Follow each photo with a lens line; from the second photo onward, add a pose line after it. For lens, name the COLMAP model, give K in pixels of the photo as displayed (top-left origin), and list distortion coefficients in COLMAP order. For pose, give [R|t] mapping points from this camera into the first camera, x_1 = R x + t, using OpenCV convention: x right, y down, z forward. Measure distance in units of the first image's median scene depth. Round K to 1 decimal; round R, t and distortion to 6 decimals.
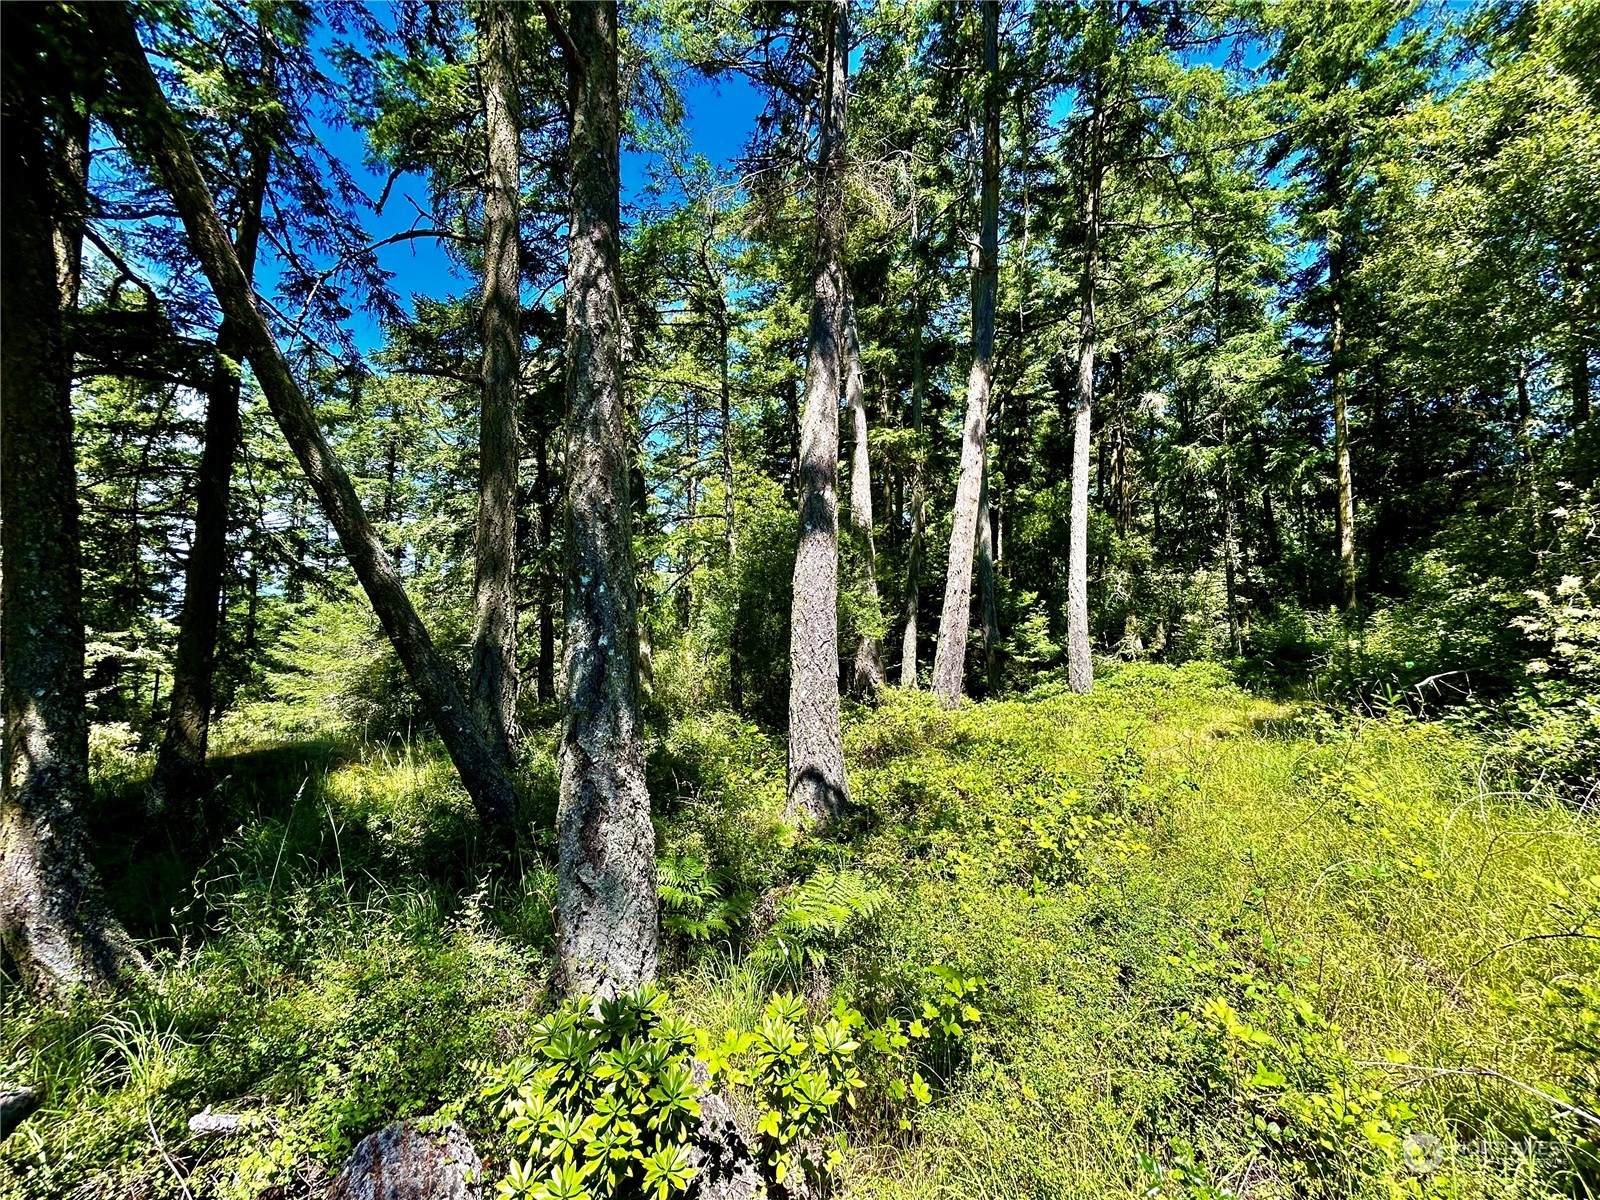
lens RADIAL K [[646.7, 0, 799.7], [0, 646.7, 595.2], [0, 0, 1]] dist [0.001440, 0.000011]
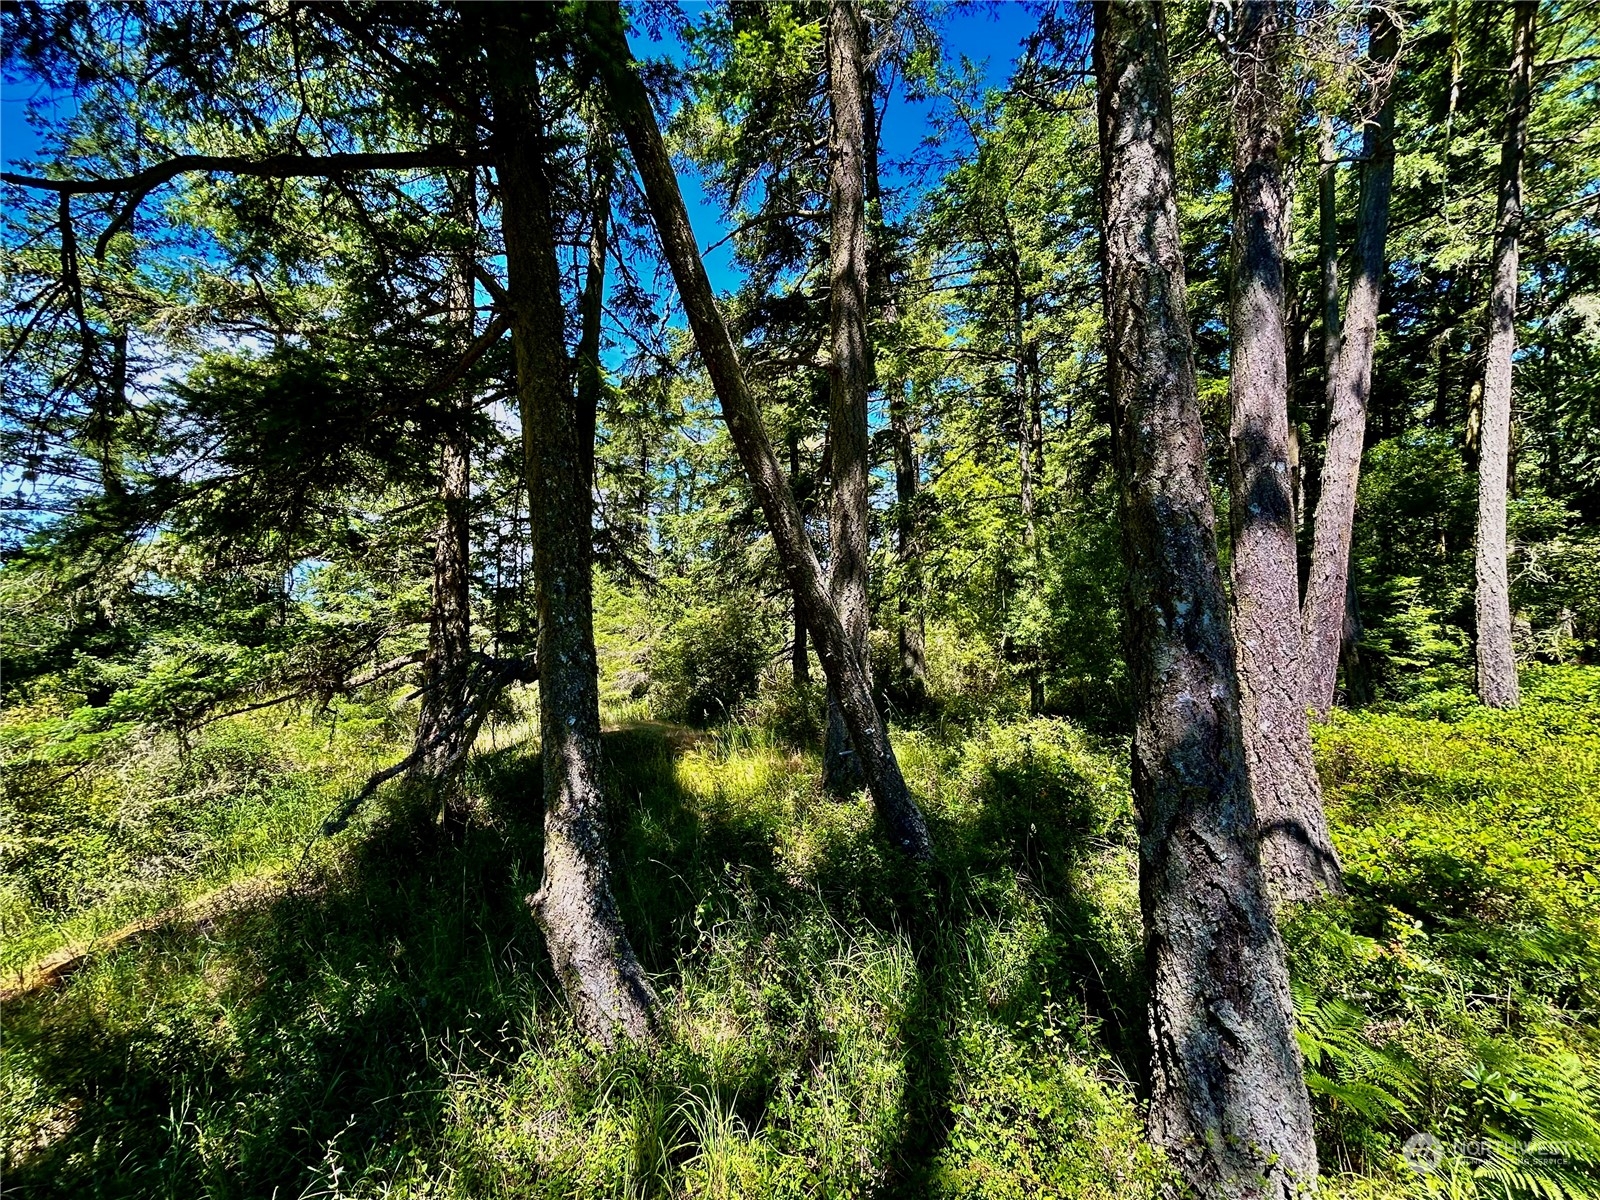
lens RADIAL K [[646.7, 0, 799.7], [0, 646.7, 595.2], [0, 0, 1]] dist [0.001440, 0.000011]
pose [[0.954765, -0.000671, -0.297360, -0.109015], [0.011361, 0.999350, 0.034224, -0.013869], [0.297144, -0.036055, 0.954152, 0.034038]]
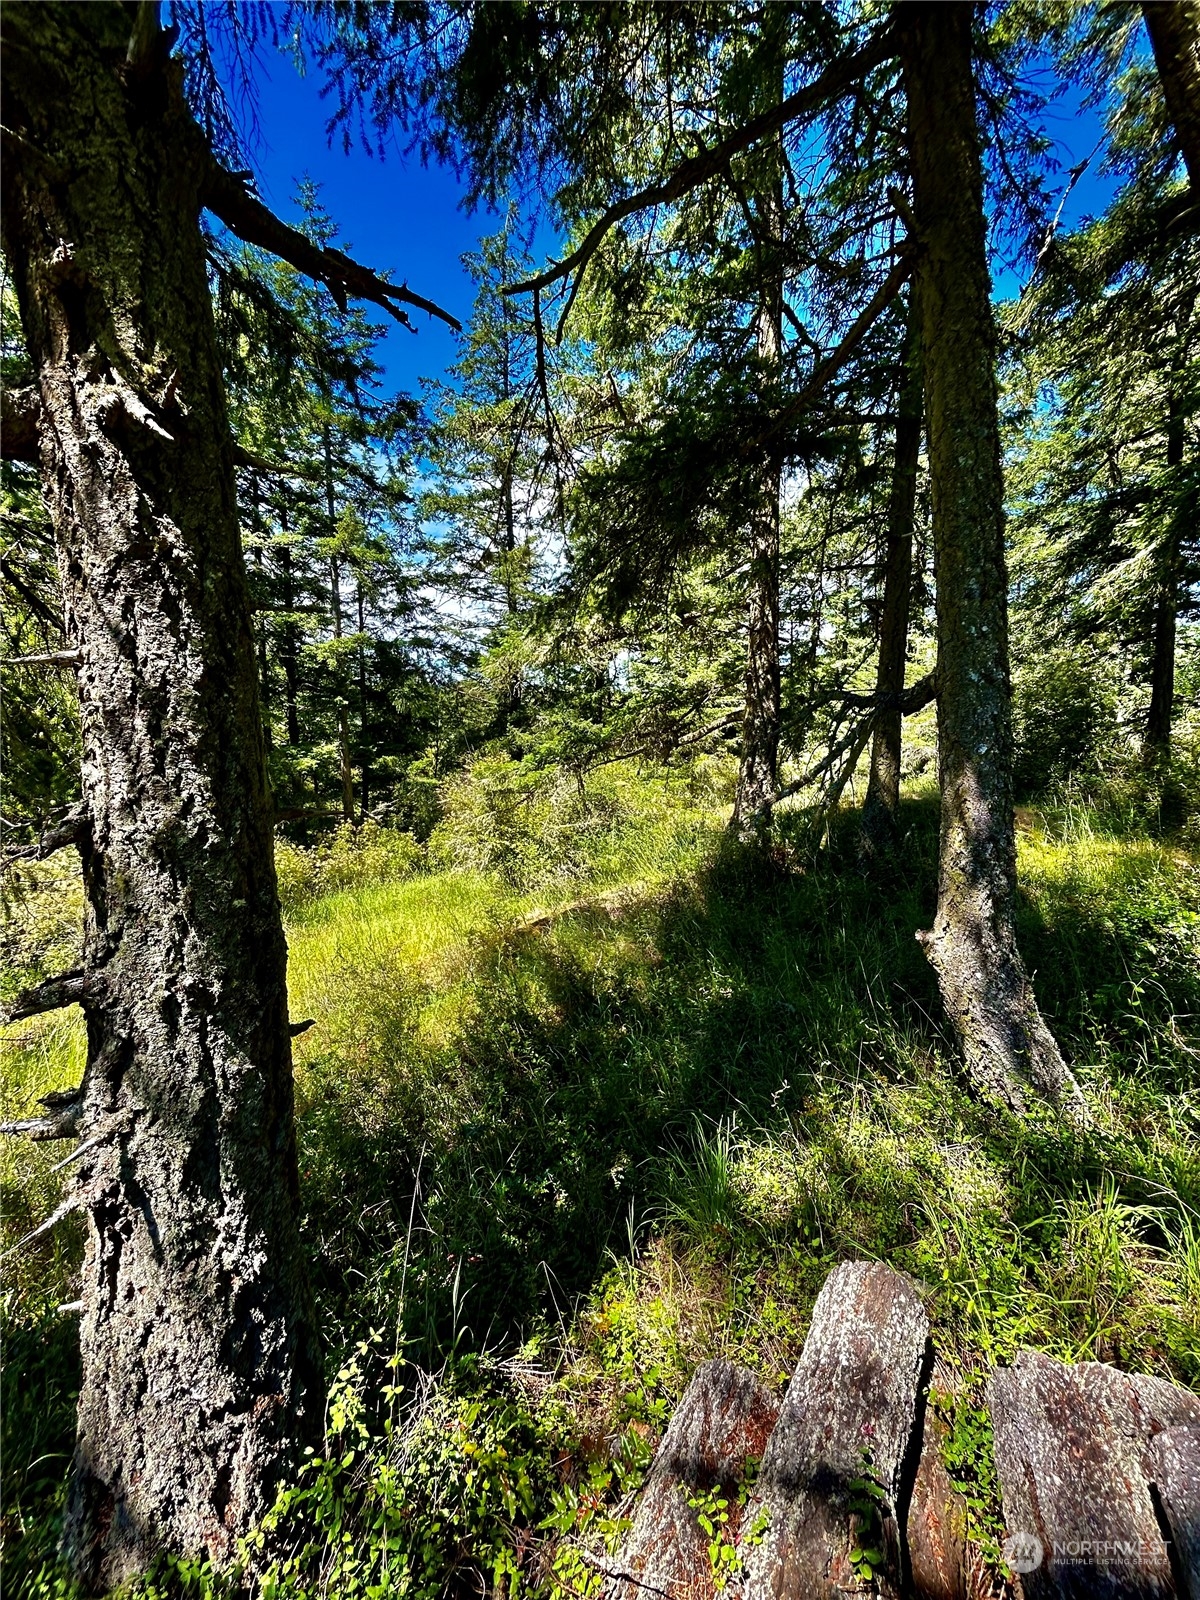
lens RADIAL K [[646.7, 0, 600.0], [0, 646.7, 800.0], [0, 0, 1]] dist [0.001440, 0.000011]
pose [[0.556474, 0.114753, -0.822902, -0.148055], [0.082196, 0.977955, 0.191959, 0.002265], [0.826789, -0.174460, 0.534775, 0.023933]]
